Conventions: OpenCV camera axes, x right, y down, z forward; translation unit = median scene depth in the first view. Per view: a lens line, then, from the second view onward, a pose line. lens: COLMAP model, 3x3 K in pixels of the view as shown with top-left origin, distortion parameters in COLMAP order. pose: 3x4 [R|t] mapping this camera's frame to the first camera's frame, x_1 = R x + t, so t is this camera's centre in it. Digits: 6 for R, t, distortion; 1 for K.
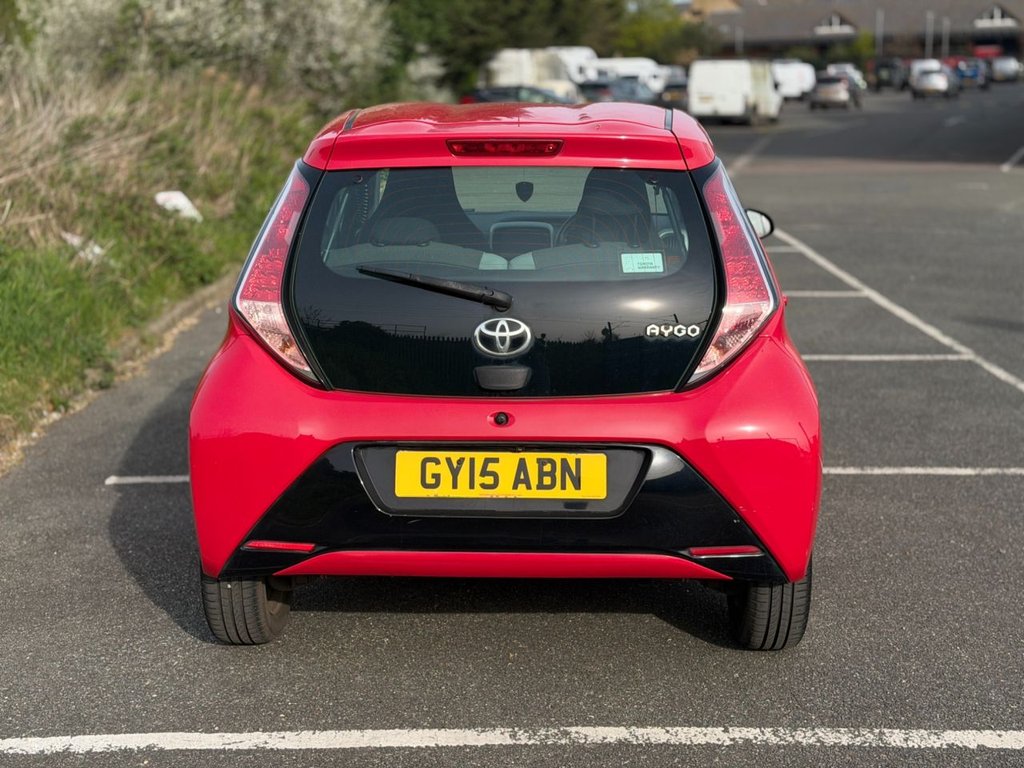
lens RADIAL K [[1427.9, 0, 513.8], [0, 1427.9, 392.8], [0, 0, 1]] dist [0.125695, 0.000000]
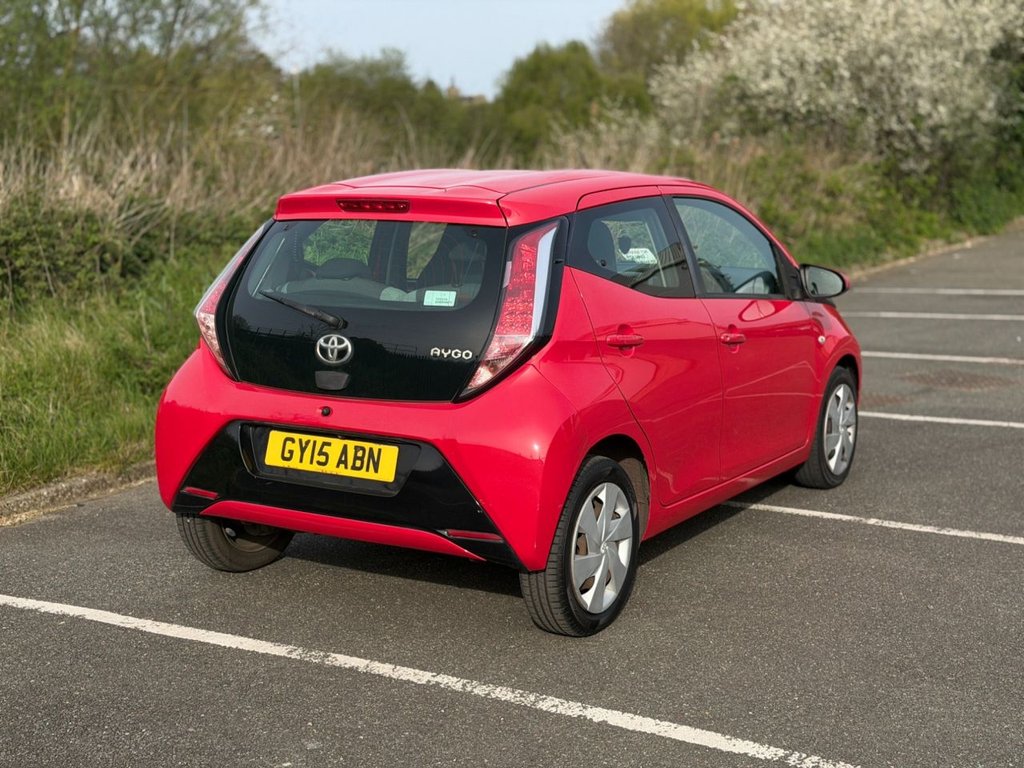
lens RADIAL K [[1427.9, 0, 508.6], [0, 1427.9, 385.2], [0, 0, 1]] dist [0.125695, 0.000000]
pose [[0.871813, 0.074899, -0.484080, 0.753898], [-0.096906, 0.995081, -0.020563, 0.004896], [0.480158, 0.064837, 0.874782, -0.062668]]
